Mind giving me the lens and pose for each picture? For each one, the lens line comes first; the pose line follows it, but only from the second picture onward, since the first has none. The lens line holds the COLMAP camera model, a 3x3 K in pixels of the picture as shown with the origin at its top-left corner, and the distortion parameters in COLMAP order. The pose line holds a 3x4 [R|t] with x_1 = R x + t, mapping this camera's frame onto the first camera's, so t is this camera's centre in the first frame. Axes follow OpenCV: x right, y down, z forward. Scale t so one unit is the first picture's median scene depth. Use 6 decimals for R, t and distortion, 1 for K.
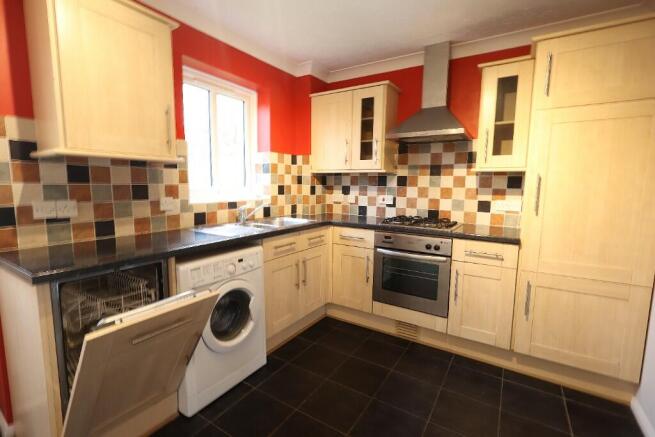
lens RADIAL K [[305.8, 0, 327.5], [0, 305.8, 218.5], [0, 0, 1]] dist [0.000326, 0.000349]
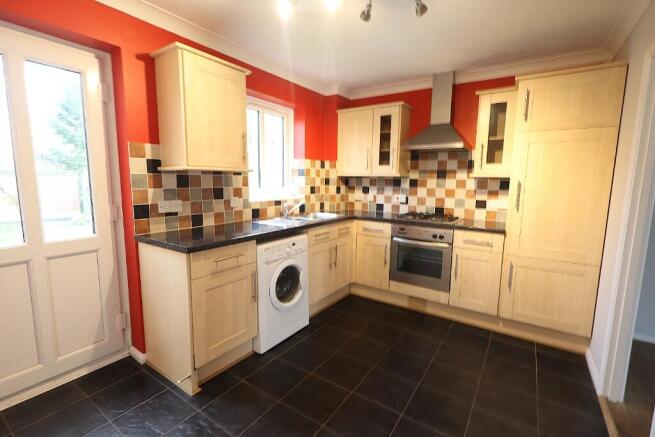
lens RADIAL K [[305.8, 0, 327.5], [0, 305.8, 218.5], [0, 0, 1]] dist [0.000326, 0.000349]
pose [[0.999588, 0.004100, -0.028393, -0.075397], [-0.003709, 0.999898, 0.013813, 0.002610], [0.028446, -0.013702, 0.999501, -0.270431]]
